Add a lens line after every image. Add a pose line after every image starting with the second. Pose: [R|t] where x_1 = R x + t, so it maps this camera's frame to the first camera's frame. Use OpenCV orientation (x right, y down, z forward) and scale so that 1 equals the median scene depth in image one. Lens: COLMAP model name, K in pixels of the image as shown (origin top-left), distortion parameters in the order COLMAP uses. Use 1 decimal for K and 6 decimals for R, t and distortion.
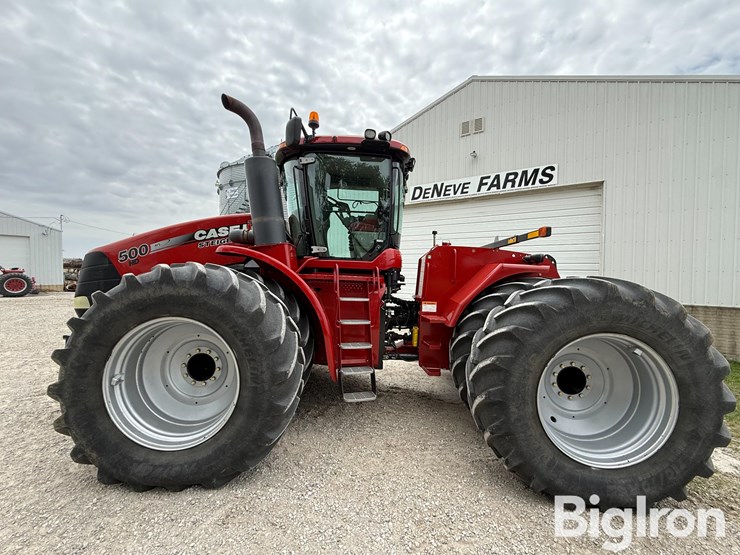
lens RADIAL K [[302.1, 0, 370.4], [0, 302.1, 277.3], [0, 0, 1]] dist [0.000242, -0.000316]
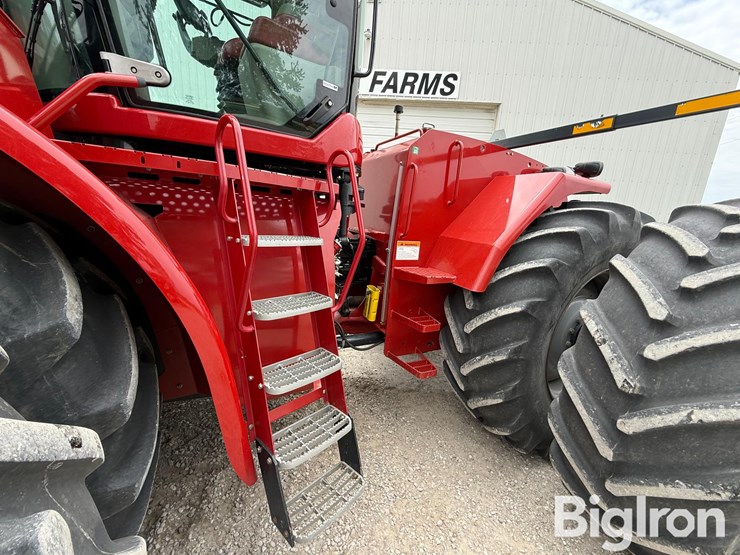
lens RADIAL K [[302.1, 0, 370.3], [0, 302.1, 278.8], [0, 0, 1]] dist [0.000242, -0.000316]
pose [[0.875797, -0.072848, 0.477151, -0.053865], [-0.040296, 0.974060, 0.222675, 0.013516], [-0.480995, -0.214245, 0.850143, 0.255857]]
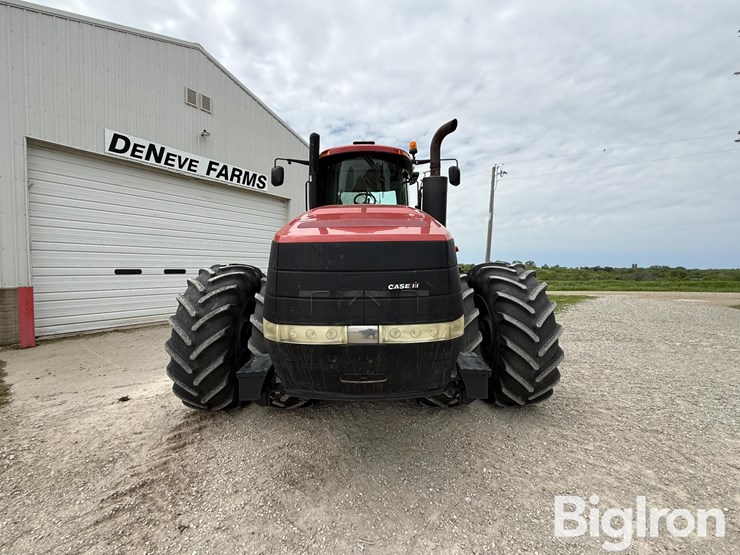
lens RADIAL K [[302.1, 0, 370.2], [0, 302.1, 276.5], [0, 0, 1]] dist [0.000242, -0.000316]
pose [[0.044531, -0.054417, 0.997525, -0.640691], [-0.002065, 0.998508, 0.054563, -0.016977], [-0.999006, -0.004489, 0.044352, 0.477621]]
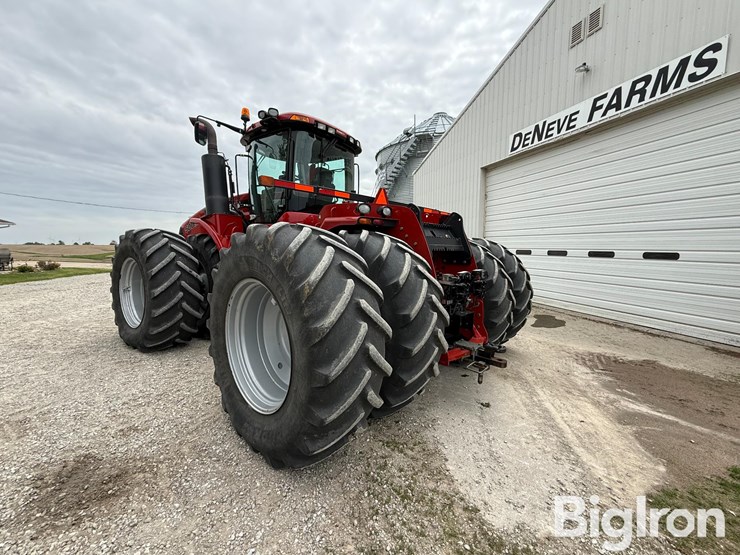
lens RADIAL K [[302.1, 0, 369.8], [0, 302.1, 276.9], [0, 0, 1]] dist [0.000242, -0.000316]
pose [[0.781567, 0.050567, -0.621769, 0.447982], [-0.003036, 0.997006, 0.077267, 0.026211], [0.623815, -0.058501, 0.779380, 0.121650]]
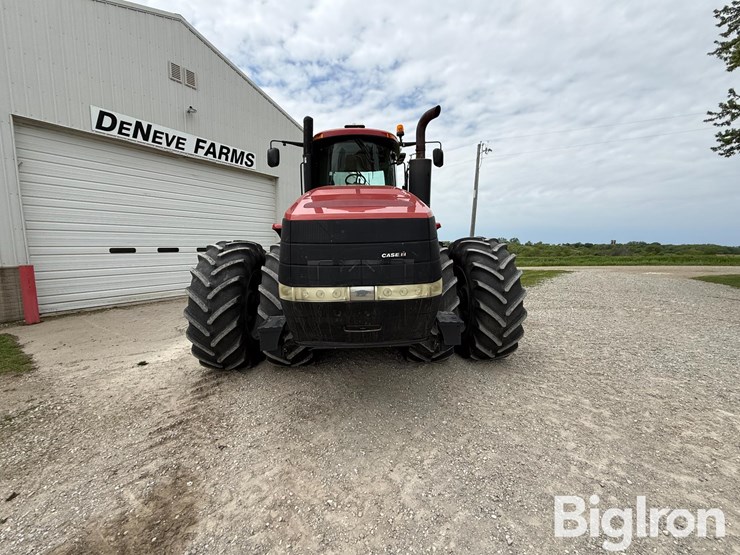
lens RADIAL K [[302.1, 0, 369.9], [0, 302.1, 276.7], [0, 0, 1]] dist [0.000242, -0.000316]
pose [[0.000865, -0.126549, 0.991960, -0.695868], [0.006050, 0.991943, 0.126541, -0.013148], [-0.999981, 0.005892, 0.001623, 0.484714]]
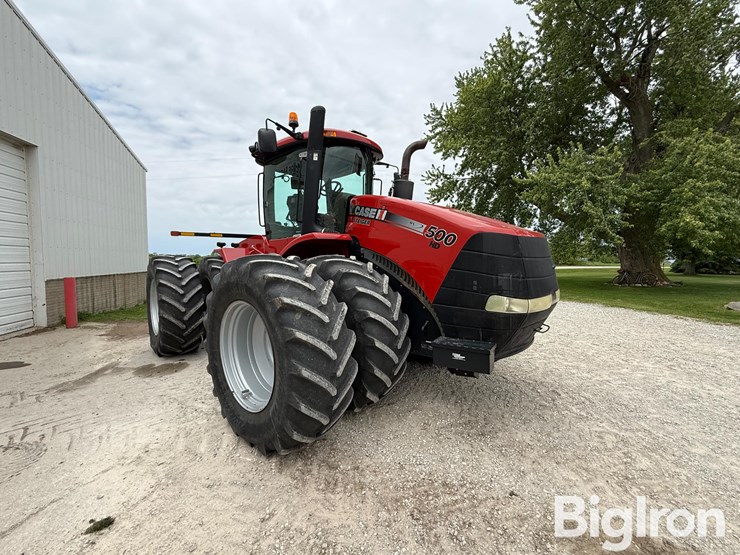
lens RADIAL K [[302.1, 0, 371.9], [0, 302.1, 278.2], [0, 0, 1]] dist [0.000242, -0.000316]
pose [[-0.725133, -0.066956, 0.685346, -0.508597], [-0.008271, 0.996037, 0.088558, -0.014839], [-0.688559, 0.058548, -0.722813, 0.872958]]
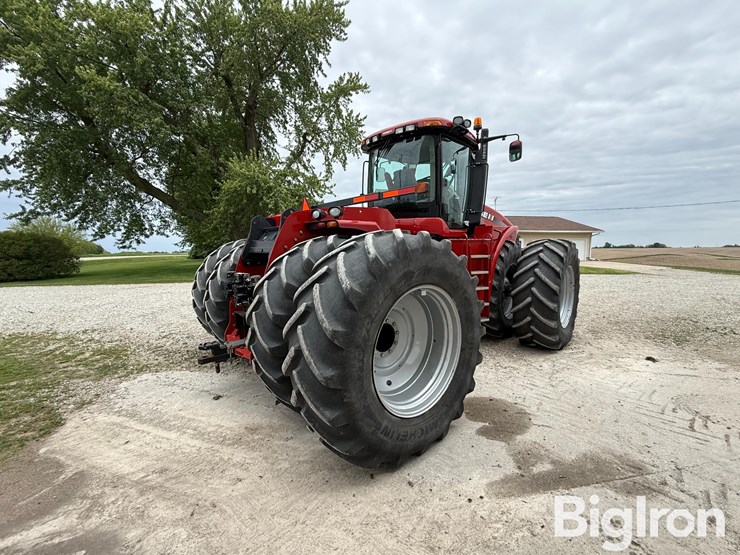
lens RADIAL K [[302.1, 0, 371.3], [0, 302.1, 272.4], [0, 0, 1]] dist [0.000242, -0.000316]
pose [[-0.727388, 0.041823, -0.684951, 0.453855], [-0.017085, 0.996728, 0.079004, 0.013690], [0.686014, 0.069169, -0.724294, 0.893888]]
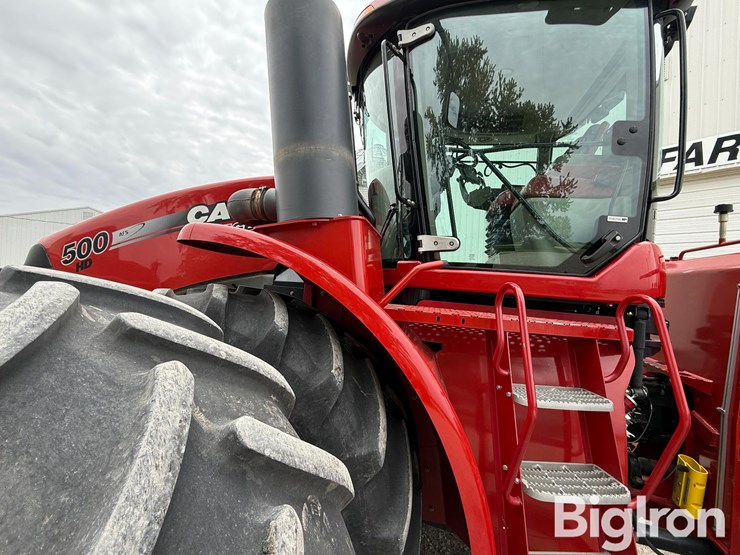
lens RADIAL K [[302.1, 0, 369.3], [0, 302.1, 277.8], [0, 0, 1]] dist [0.000242, -0.000316]
pose [[0.966794, 0.032017, -0.253542, -0.066345], [-0.042438, 0.998460, -0.035737, -0.012443], [0.252007, 0.045310, 0.966664, 0.255669]]
